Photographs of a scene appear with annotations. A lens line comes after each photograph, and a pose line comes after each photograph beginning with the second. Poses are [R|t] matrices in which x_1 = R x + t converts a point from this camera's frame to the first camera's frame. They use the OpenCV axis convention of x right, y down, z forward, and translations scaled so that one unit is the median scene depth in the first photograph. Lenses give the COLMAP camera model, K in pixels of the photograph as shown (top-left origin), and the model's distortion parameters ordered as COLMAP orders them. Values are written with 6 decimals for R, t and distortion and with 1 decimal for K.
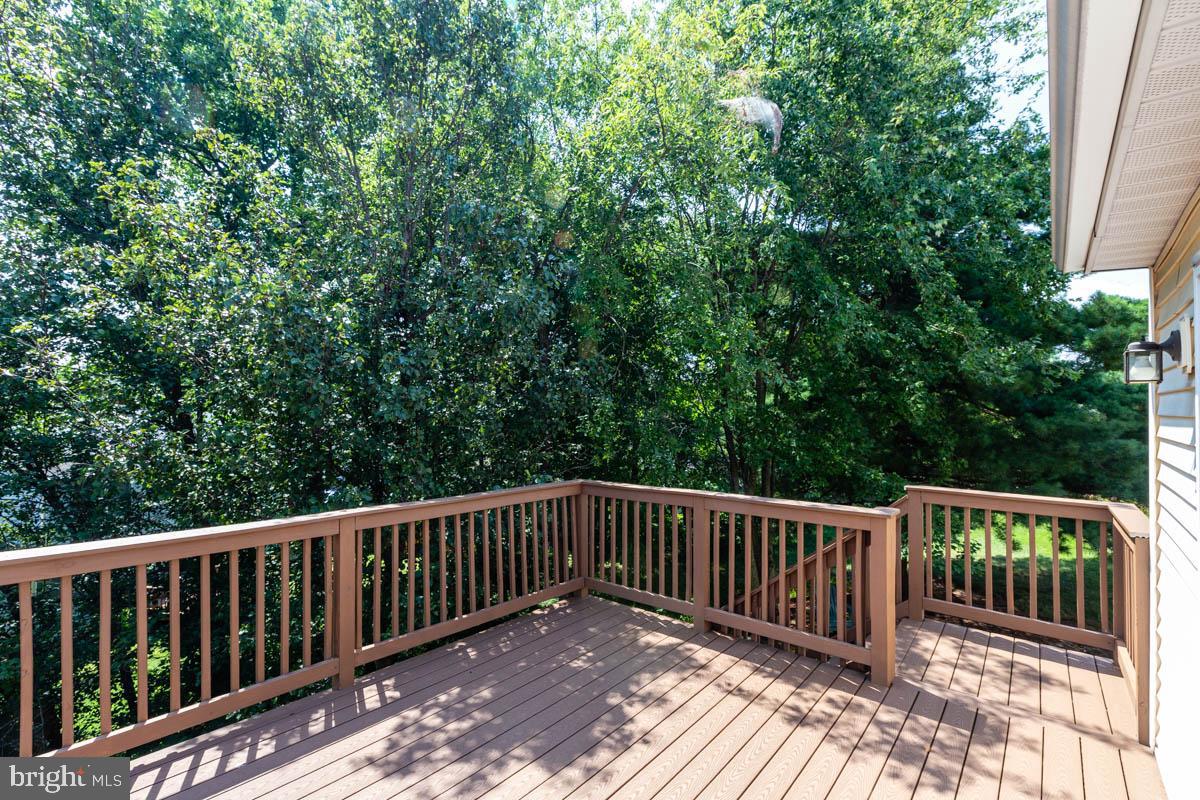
lens RADIAL K [[550.6, 0, 597.1], [0, 550.6, 400.3], [0, 0, 1]] dist [-0.001093, -0.000237]
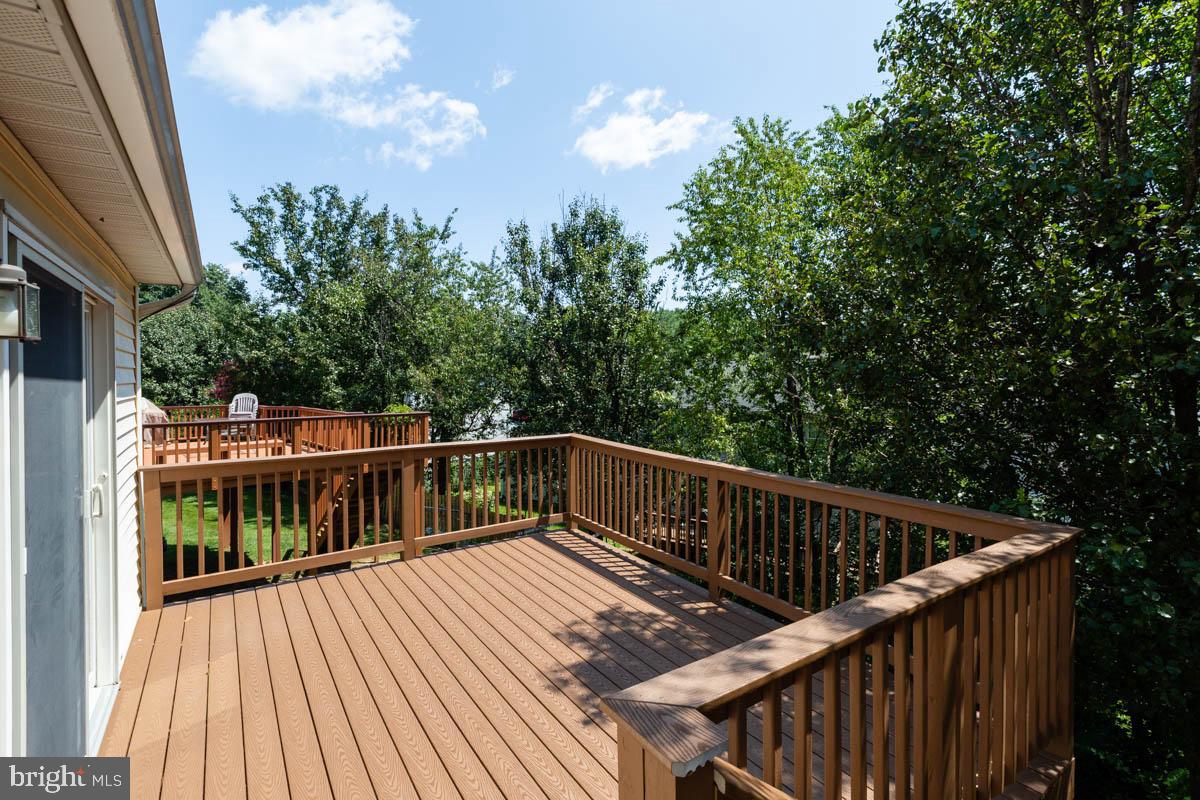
lens RADIAL K [[550.6, 0, 597.5], [0, 550.6, 395.7], [0, 0, 1]] dist [-0.001093, -0.000237]
pose [[-0.283084, 0.011678, -0.959024, 1.049759], [0.001911, 0.999931, 0.011612, 0.037306], [0.959093, 0.001455, -0.283086, 1.343142]]
